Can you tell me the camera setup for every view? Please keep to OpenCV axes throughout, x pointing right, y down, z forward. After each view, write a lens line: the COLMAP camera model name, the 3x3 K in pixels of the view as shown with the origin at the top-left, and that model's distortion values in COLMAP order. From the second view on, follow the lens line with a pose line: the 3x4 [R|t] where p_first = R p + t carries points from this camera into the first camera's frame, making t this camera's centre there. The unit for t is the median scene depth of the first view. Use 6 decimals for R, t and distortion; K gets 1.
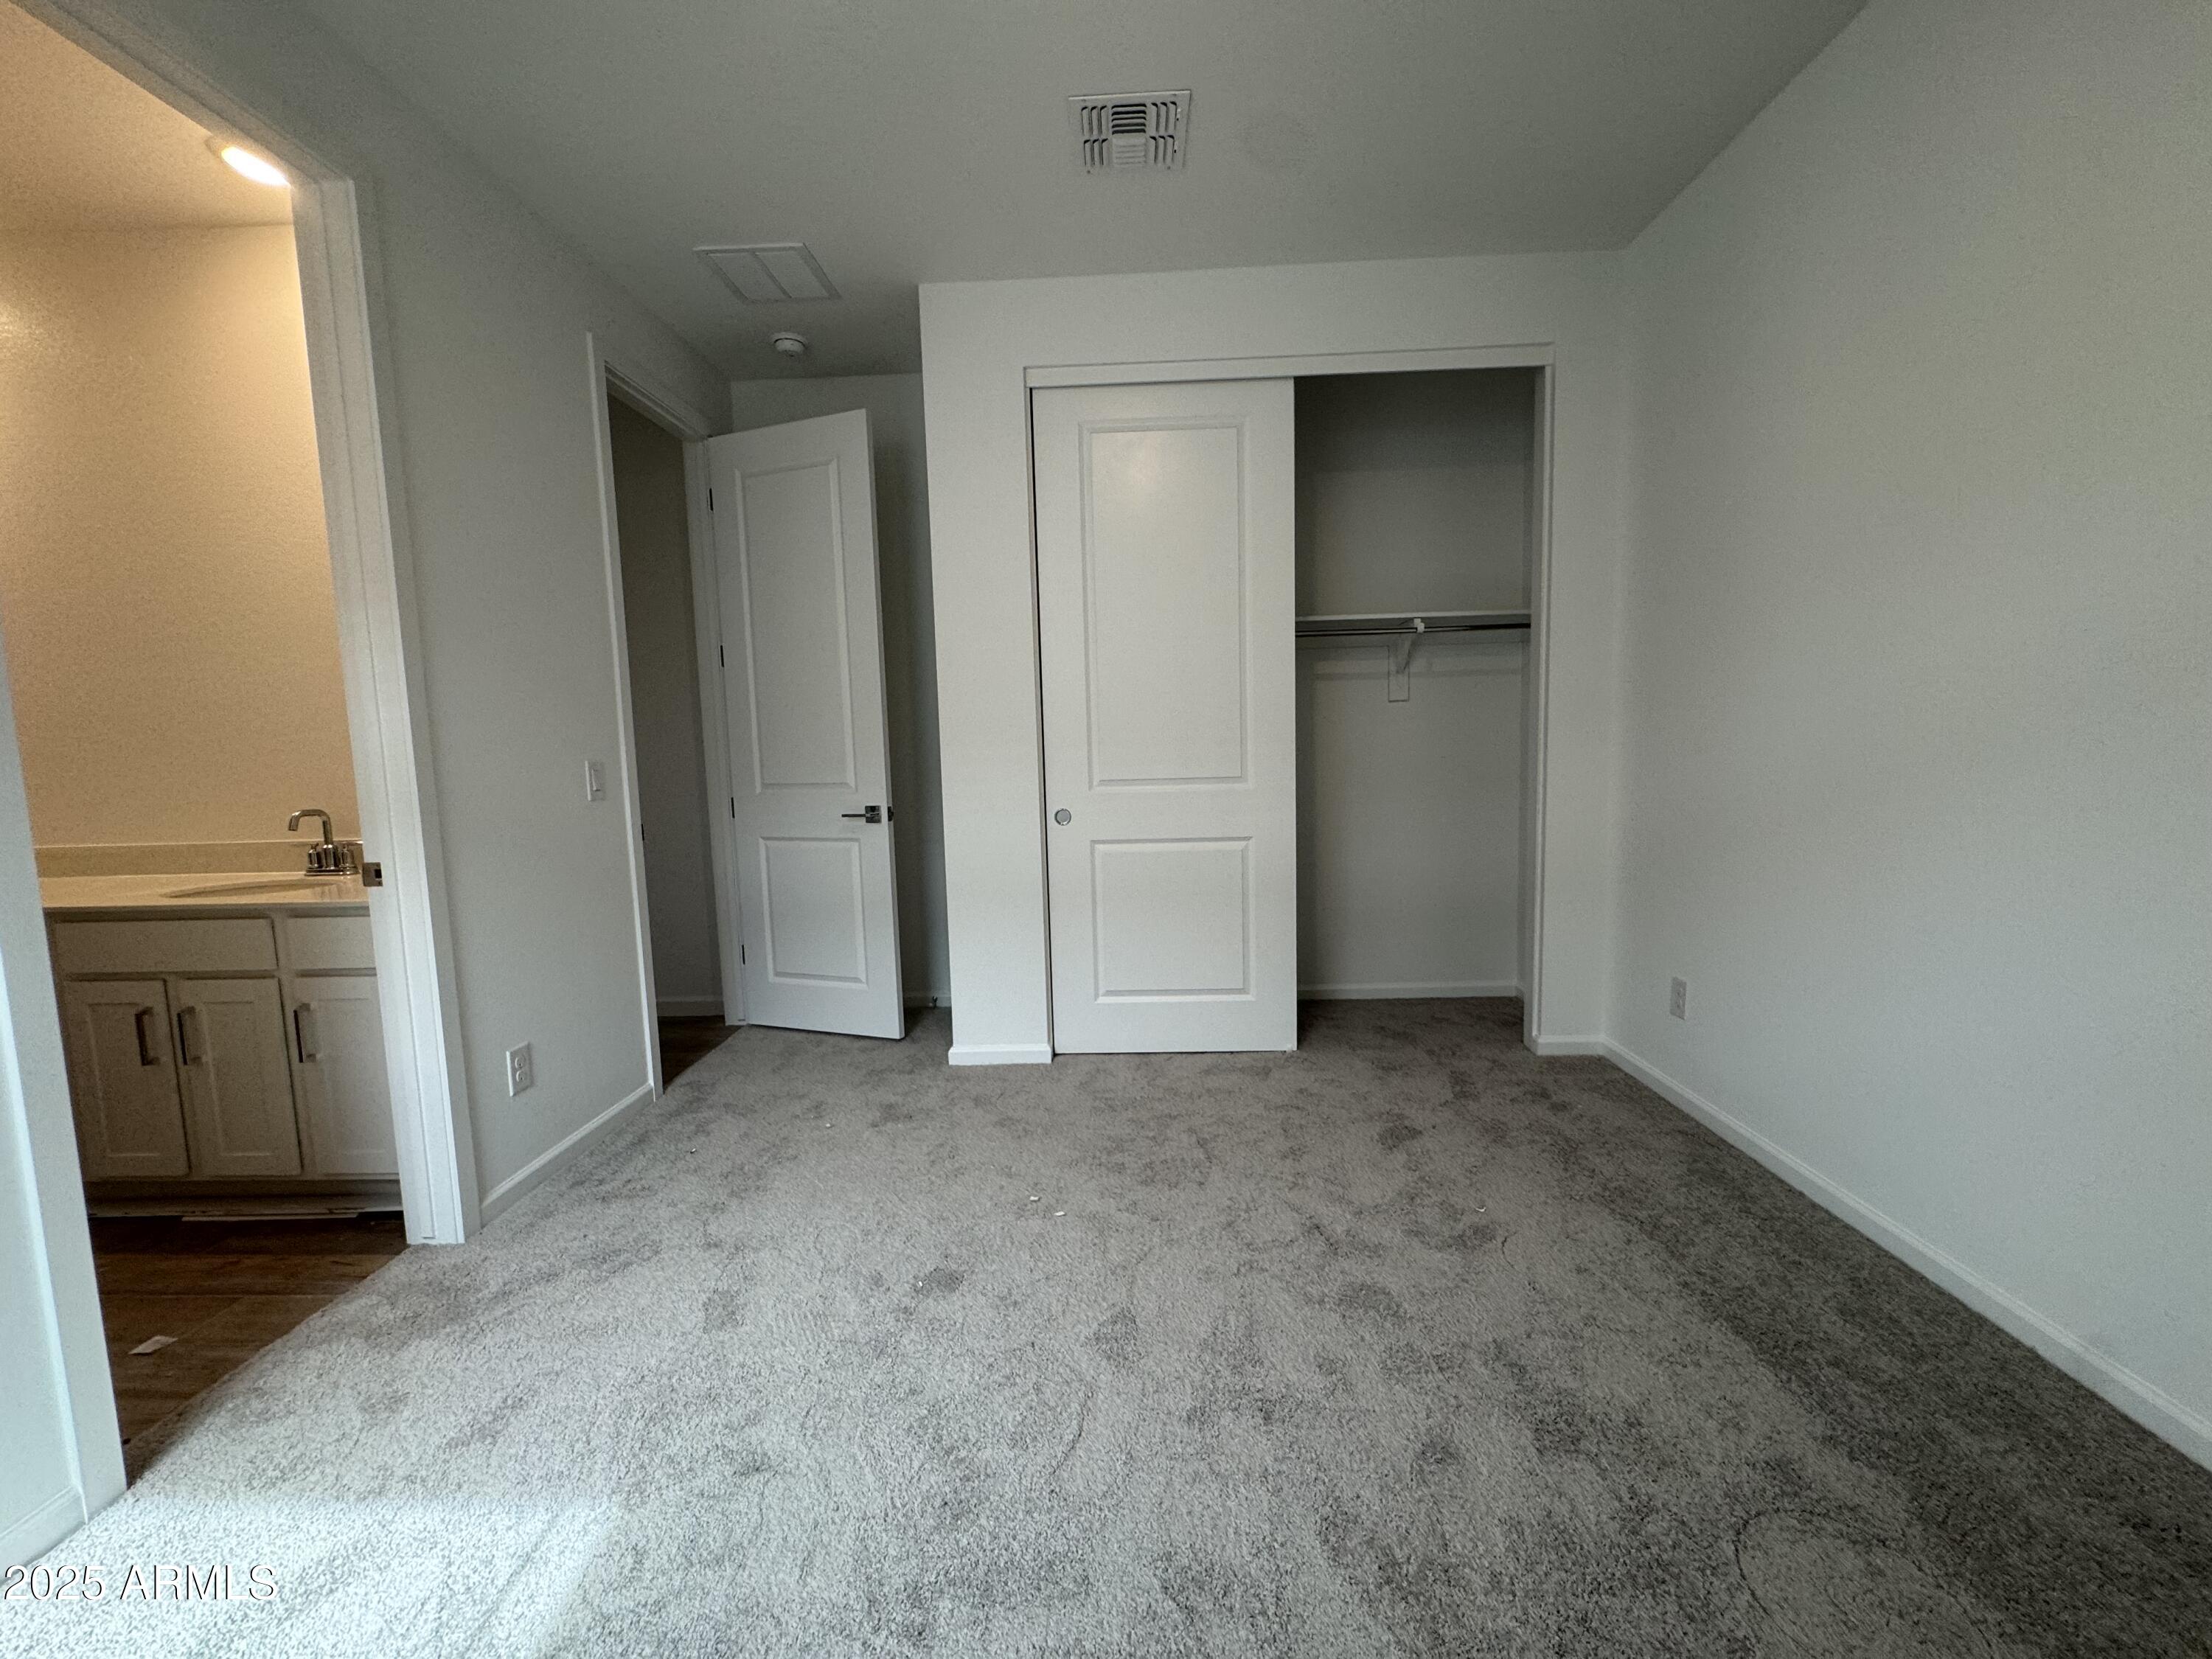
lens RADIAL K [[886.1, 0, 1106.0], [0, 886.1, 829.5], [0, 0, 1]] dist [-0.001900, -0.000263]
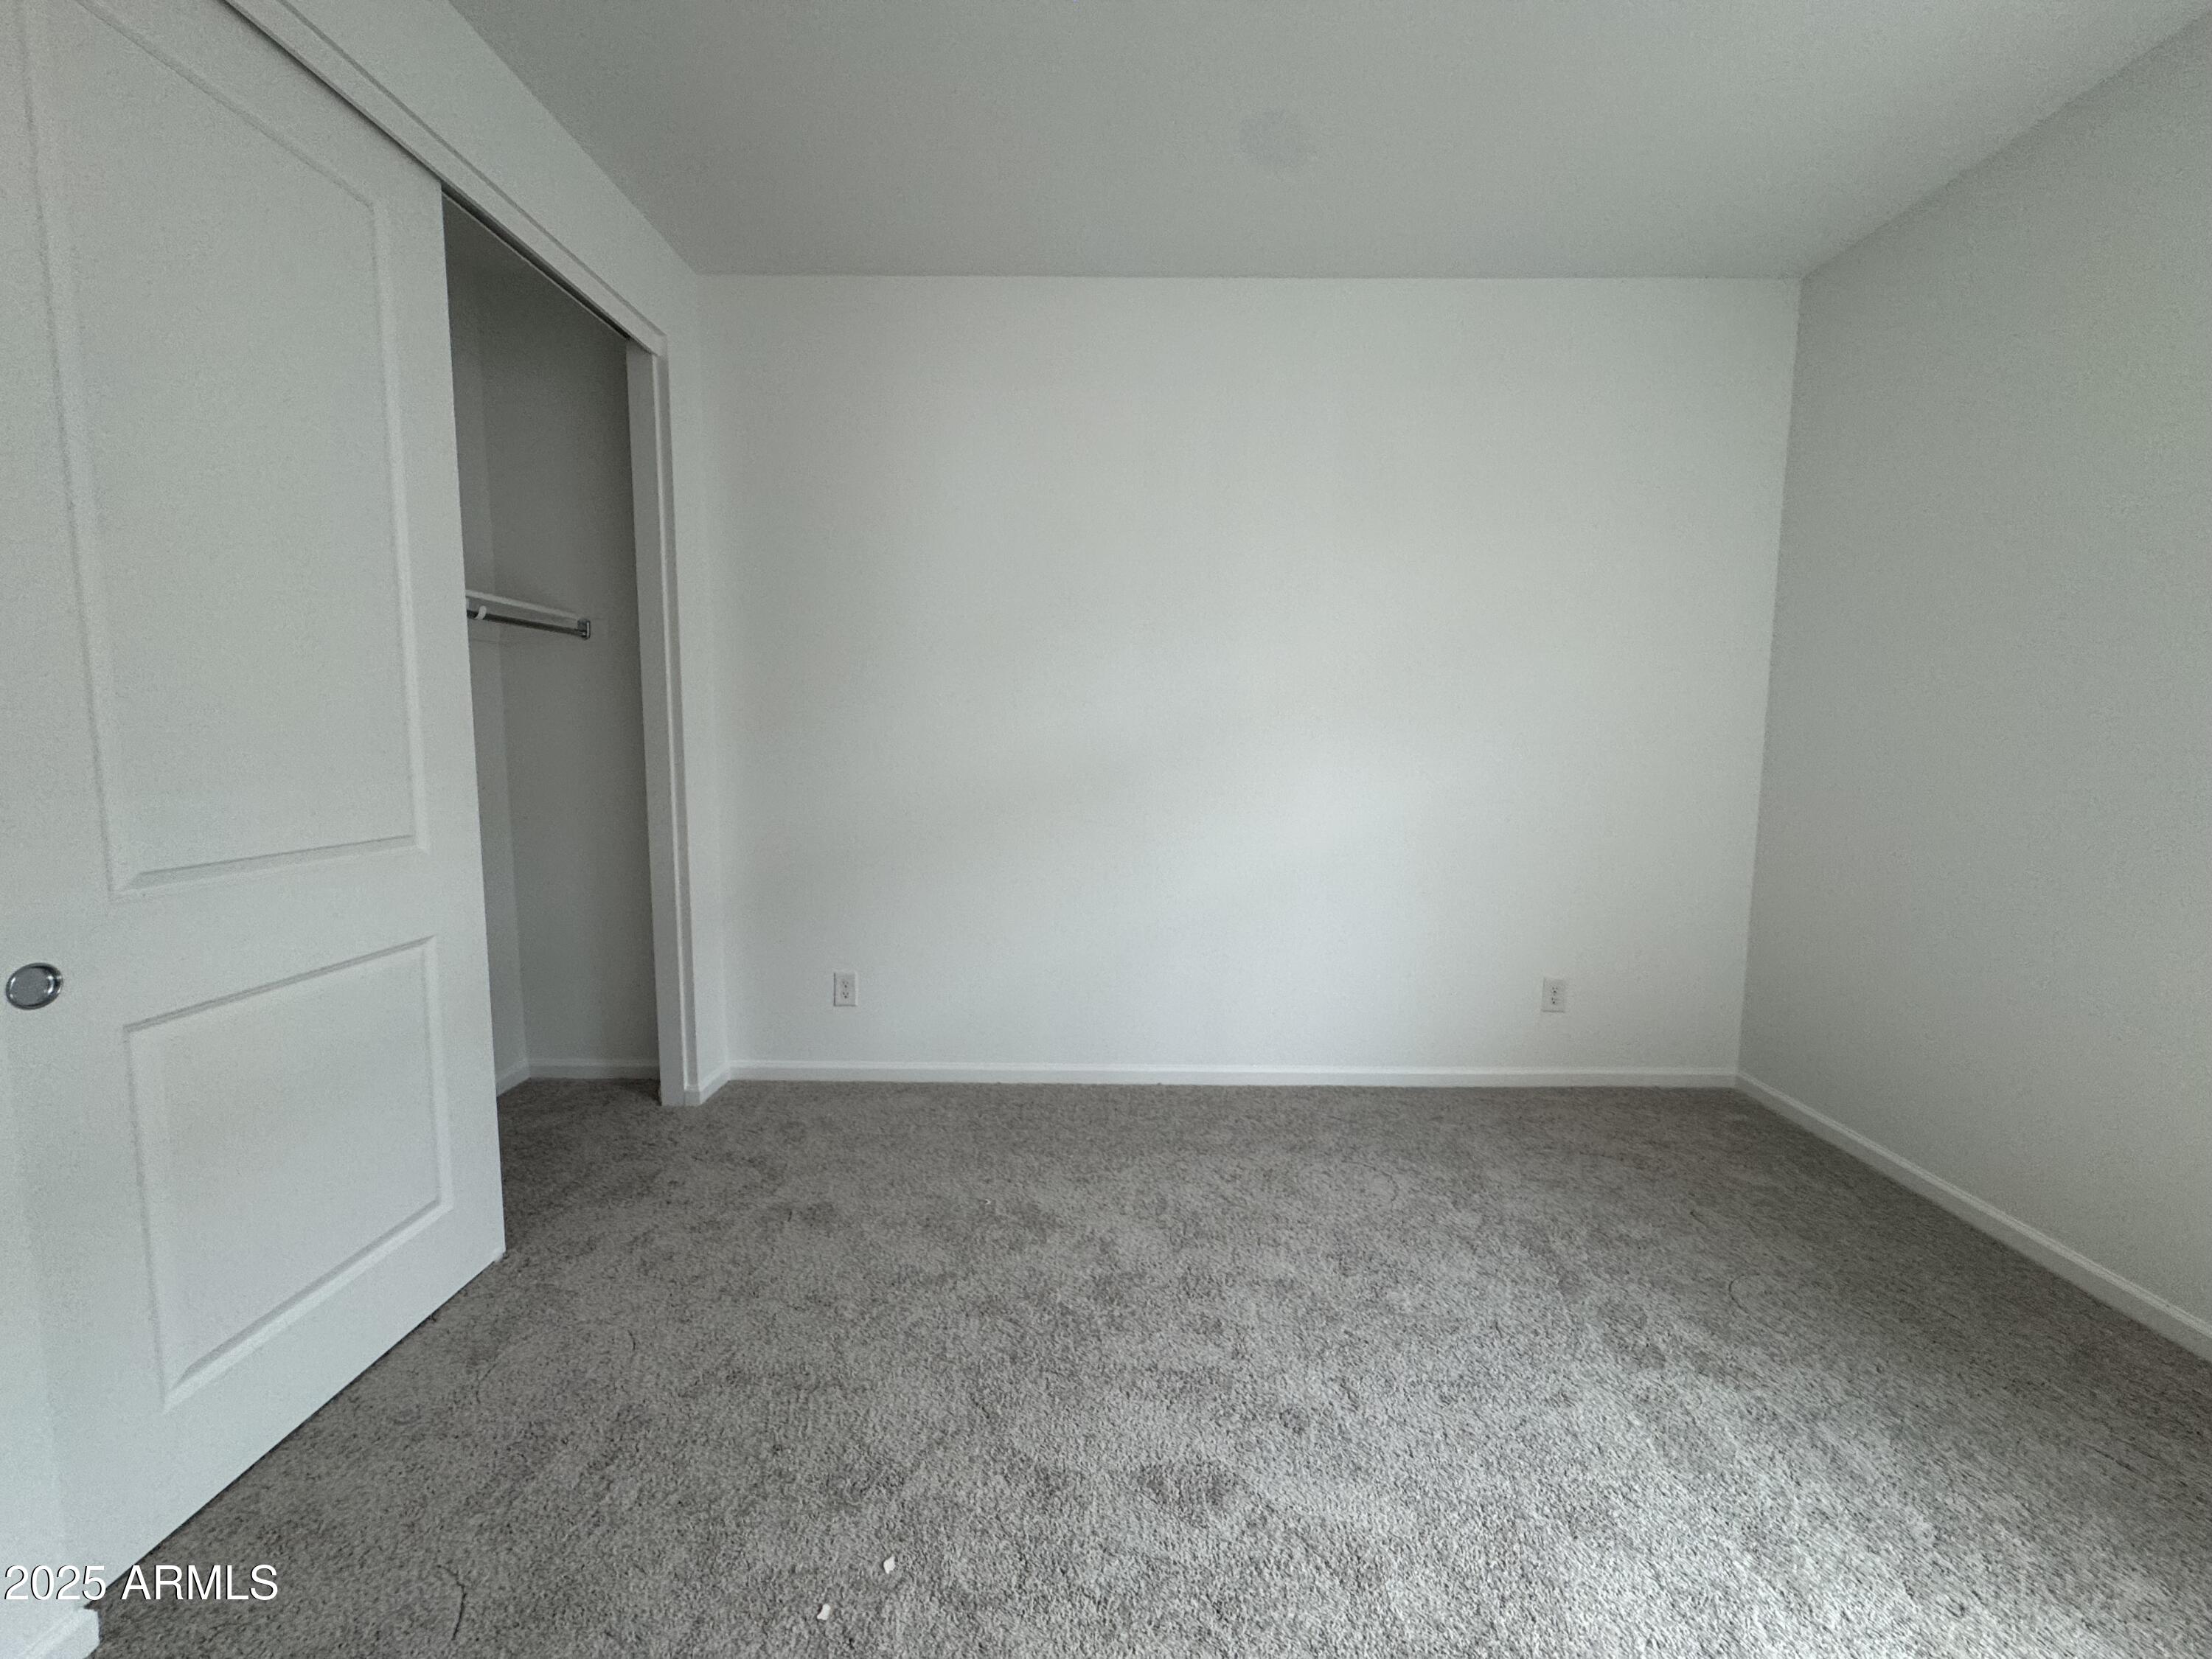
lens RADIAL K [[886.1, 0, 1106.0], [0, 886.1, 829.5], [0, 0, 1]] dist [-0.001900, -0.000263]
pose [[-0.031254, -0.079133, 0.996374, -0.501776], [0.091784, 0.992422, 0.081698, -0.080957], [-0.995288, 0.094005, -0.023754, 0.669966]]
